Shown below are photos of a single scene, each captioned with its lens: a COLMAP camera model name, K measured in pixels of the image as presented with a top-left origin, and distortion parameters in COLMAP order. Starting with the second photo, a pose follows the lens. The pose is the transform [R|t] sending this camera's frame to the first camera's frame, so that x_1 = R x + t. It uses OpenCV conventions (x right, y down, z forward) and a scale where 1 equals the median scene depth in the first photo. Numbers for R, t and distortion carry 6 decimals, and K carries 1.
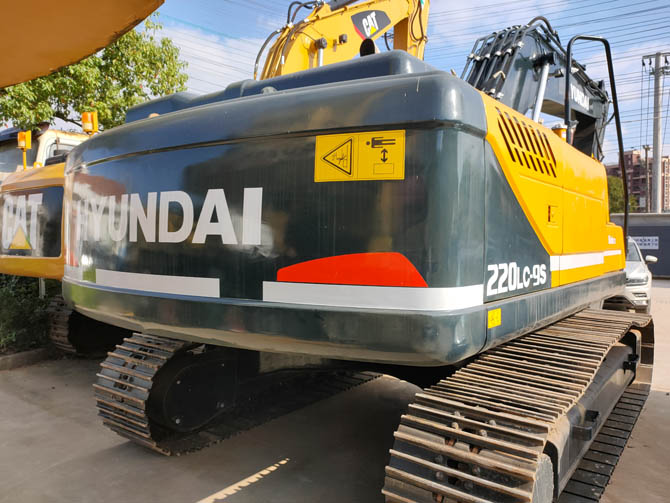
lens RADIAL K [[527.6, 0, 335.0], [0, 527.6, 251.5], [0, 0, 1]] dist [-0.028894, -0.000050]
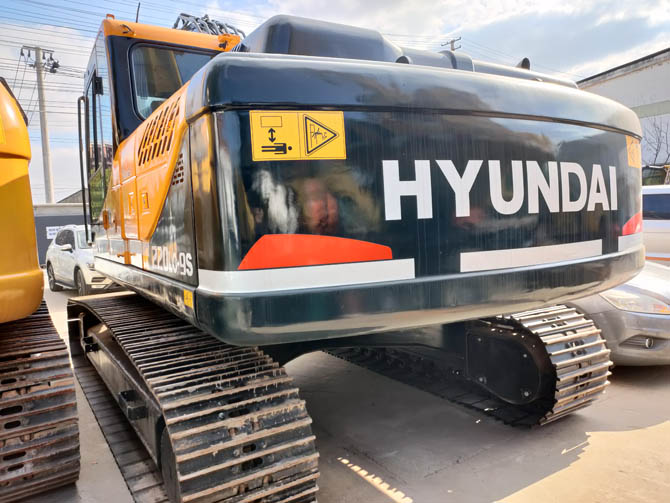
lens RADIAL K [[506.0, 0, 335.0], [0, 506.0, 251.5], [0, 0, 1]] dist [0.019534, 0.002276]
pose [[0.343875, -0.084859, 0.935173, -1.340017], [0.070761, 0.995418, 0.064306, -0.034002], [-0.936345, 0.044060, 0.348305, 1.019660]]
